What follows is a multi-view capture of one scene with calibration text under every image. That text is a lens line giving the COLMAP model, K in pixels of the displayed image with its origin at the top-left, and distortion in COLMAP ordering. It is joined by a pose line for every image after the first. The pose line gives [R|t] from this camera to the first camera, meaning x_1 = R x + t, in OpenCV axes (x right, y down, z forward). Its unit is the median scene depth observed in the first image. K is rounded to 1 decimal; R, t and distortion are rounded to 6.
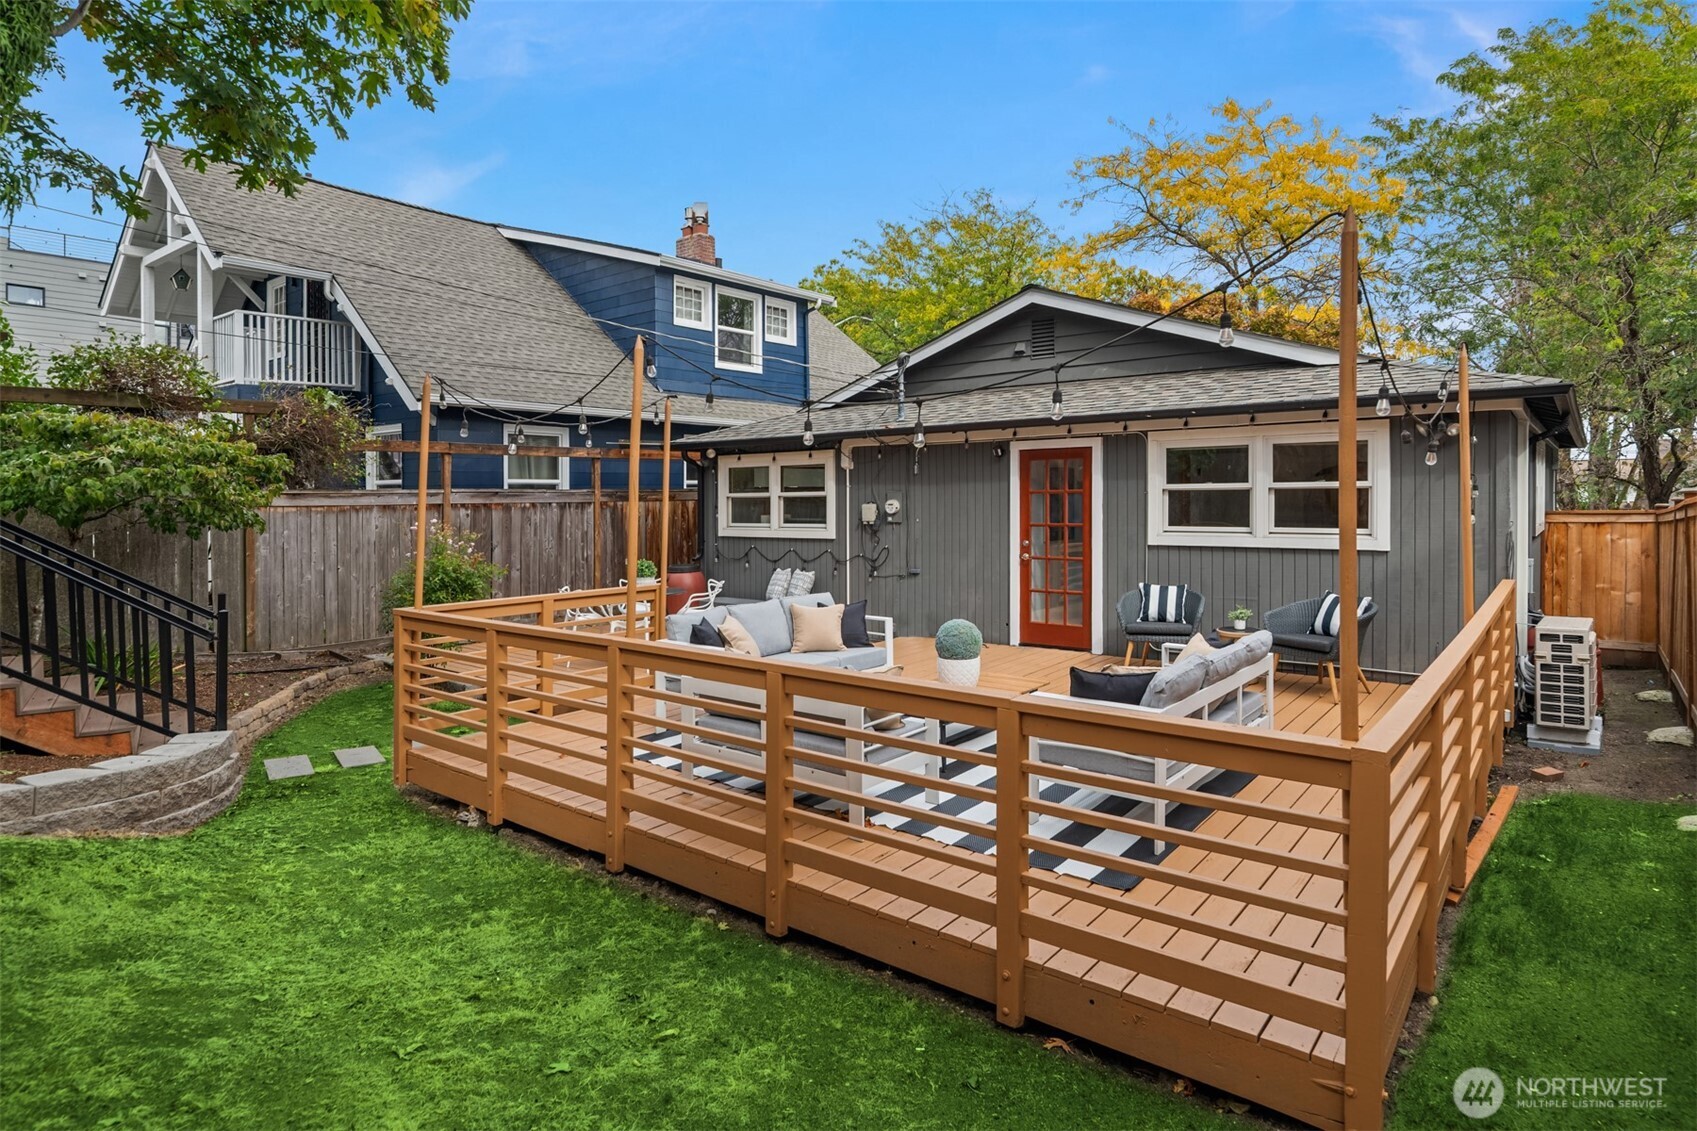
lens RADIAL K [[944.2, 0, 881.2], [0, 944.2, 515.9], [0, 0, 1]] dist [-0.000086, -0.006264]
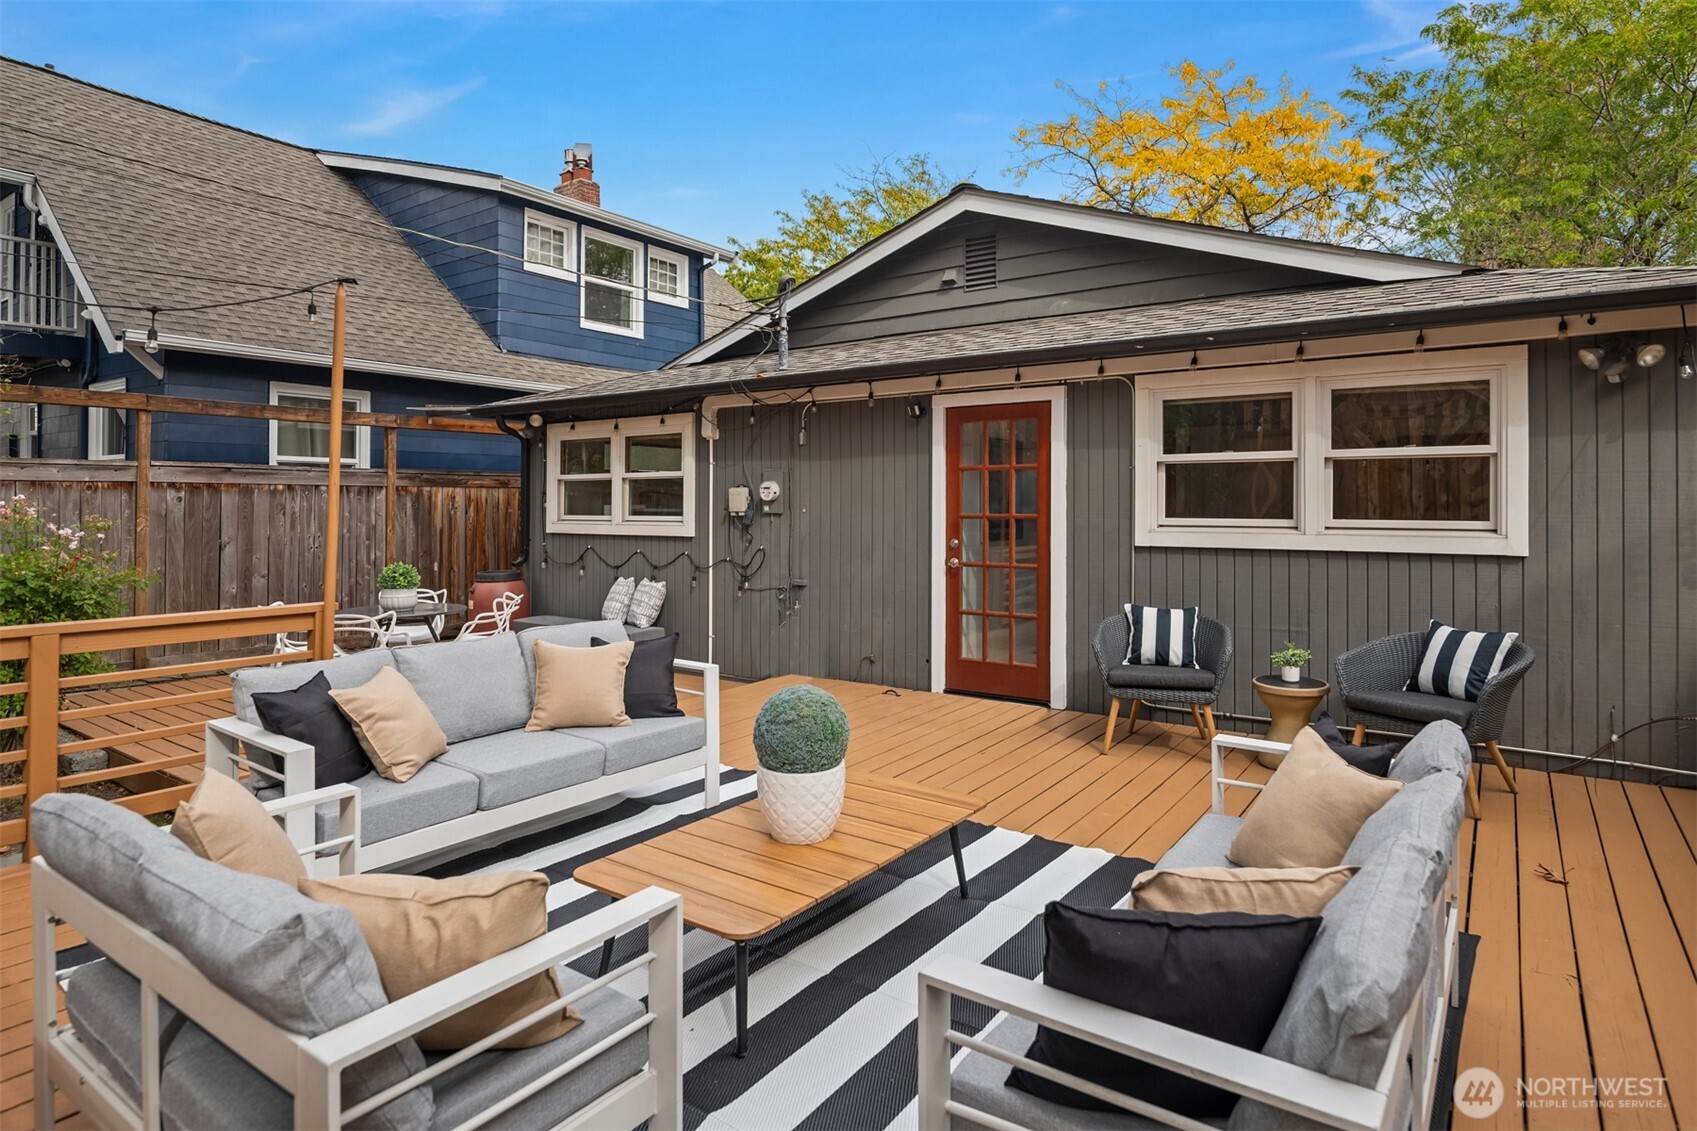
lens RADIAL K [[944.2, 0, 855.5], [0, 944.2, 488.7], [0, 0, 1]] dist [-0.000086, -0.006264]
pose [[0.999355, 0.009862, 0.034543, 0.048561], [-0.008608, 0.999306, -0.036248, 0.012950], [-0.034877, 0.035927, 0.998746, 0.266614]]
